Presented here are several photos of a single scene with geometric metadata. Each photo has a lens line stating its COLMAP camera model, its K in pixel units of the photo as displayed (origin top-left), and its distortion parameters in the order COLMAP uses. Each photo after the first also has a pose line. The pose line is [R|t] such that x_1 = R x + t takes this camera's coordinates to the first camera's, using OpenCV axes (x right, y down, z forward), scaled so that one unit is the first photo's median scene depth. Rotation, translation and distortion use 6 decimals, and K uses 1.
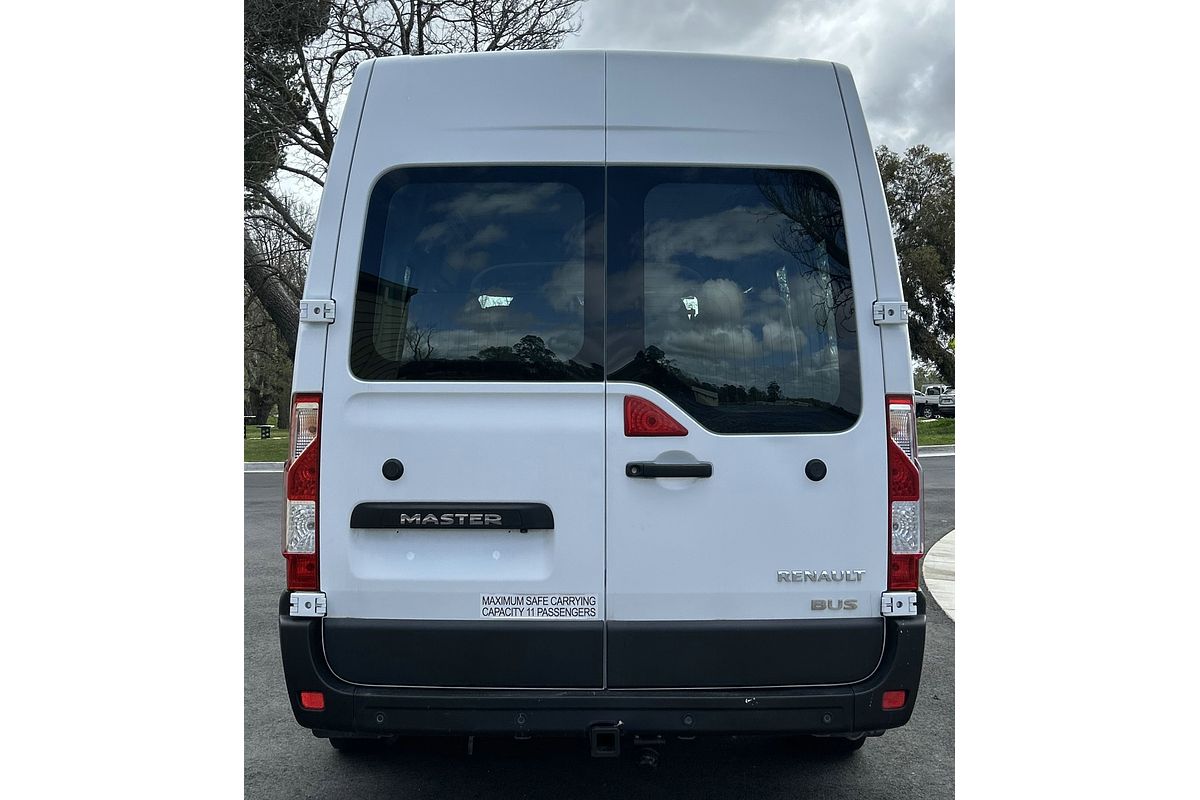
lens RADIAL K [[1073.9, 0, 602.2], [0, 1073.9, 368.9], [0, 0, 1]] dist [0.116968, -0.003691]
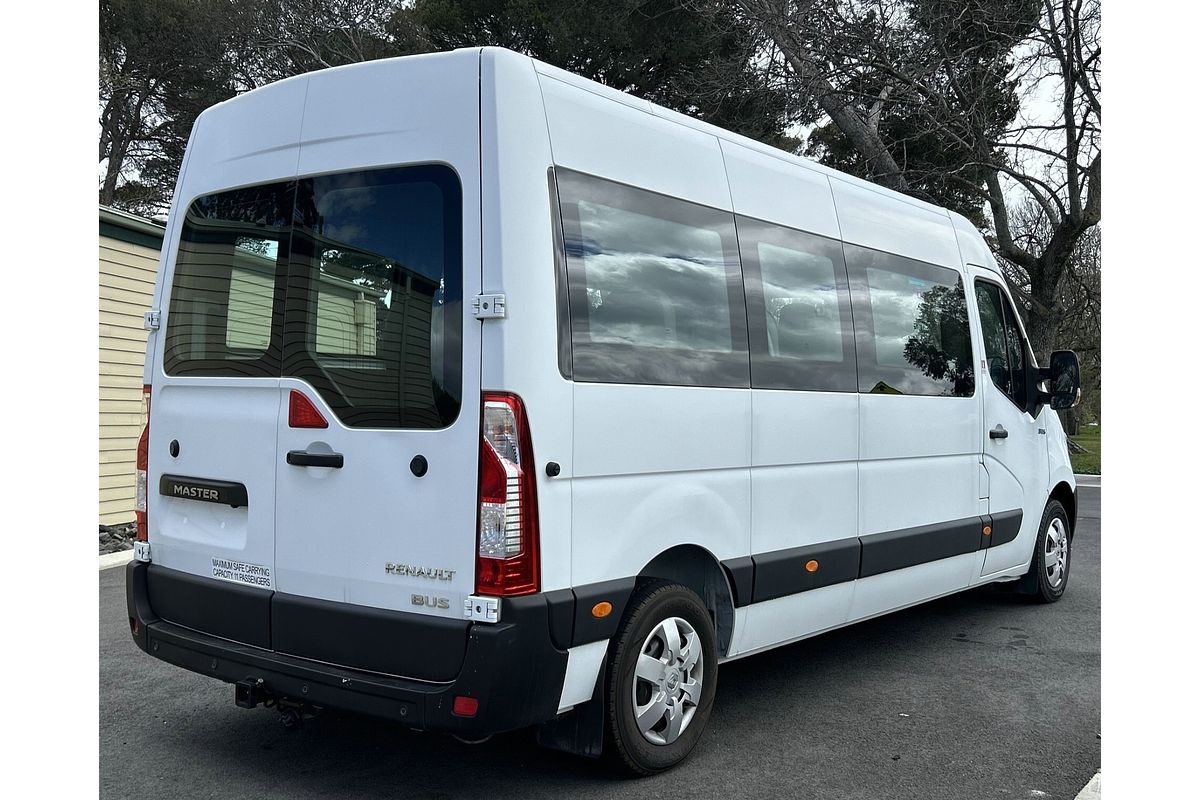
lens RADIAL K [[1112.8, 0, 600.0], [0, 1112.8, 400.0], [0, 0, 1]] dist [0.109849, -0.004560]
pose [[0.780451, 0.012954, -0.625083, 0.975382], [-0.000568, 0.999800, 0.020010, 0.011877], [0.625217, -0.015262, 0.780302, 0.300118]]
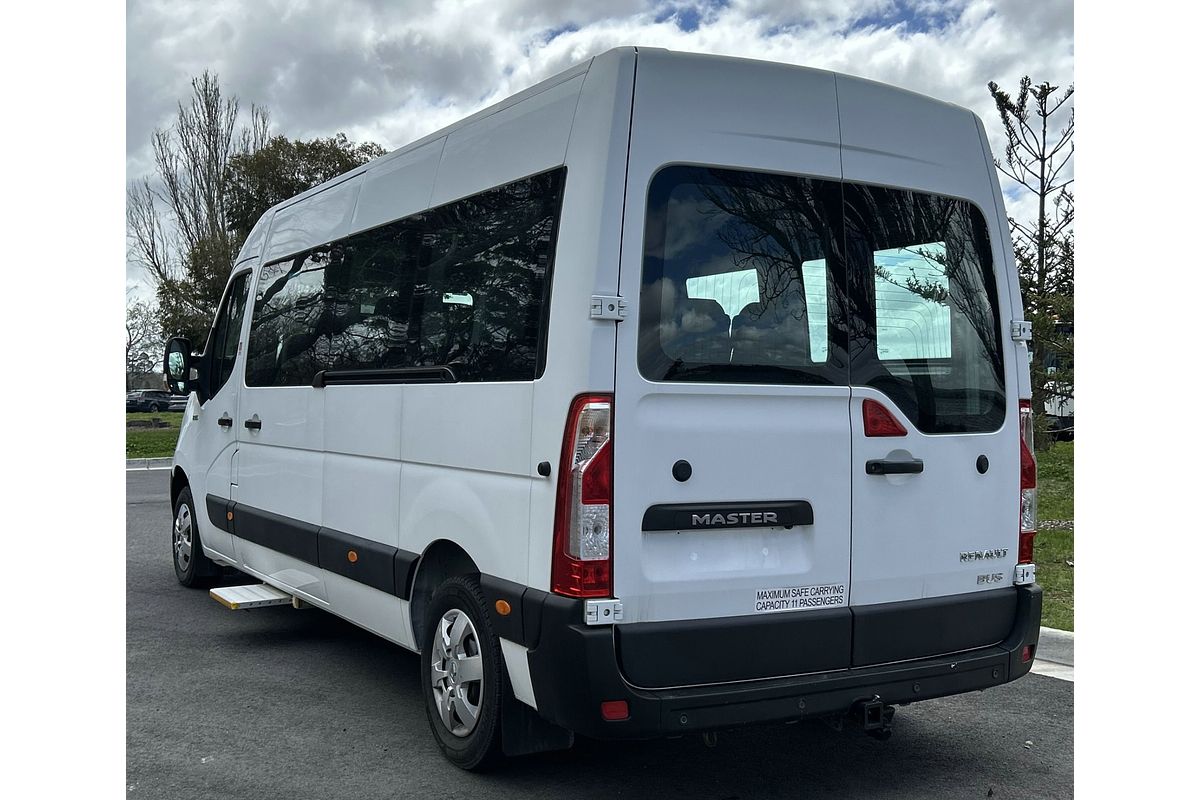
lens RADIAL K [[1112.8, 0, 600.0], [0, 1112.8, 400.0], [0, 0, 1]] dist [0.109849, -0.004560]
pose [[0.874110, 0.009537, 0.485634, -0.751942], [-0.022761, 0.999513, 0.021339, 0.008070], [-0.485194, -0.029706, 0.873902, 0.143289]]
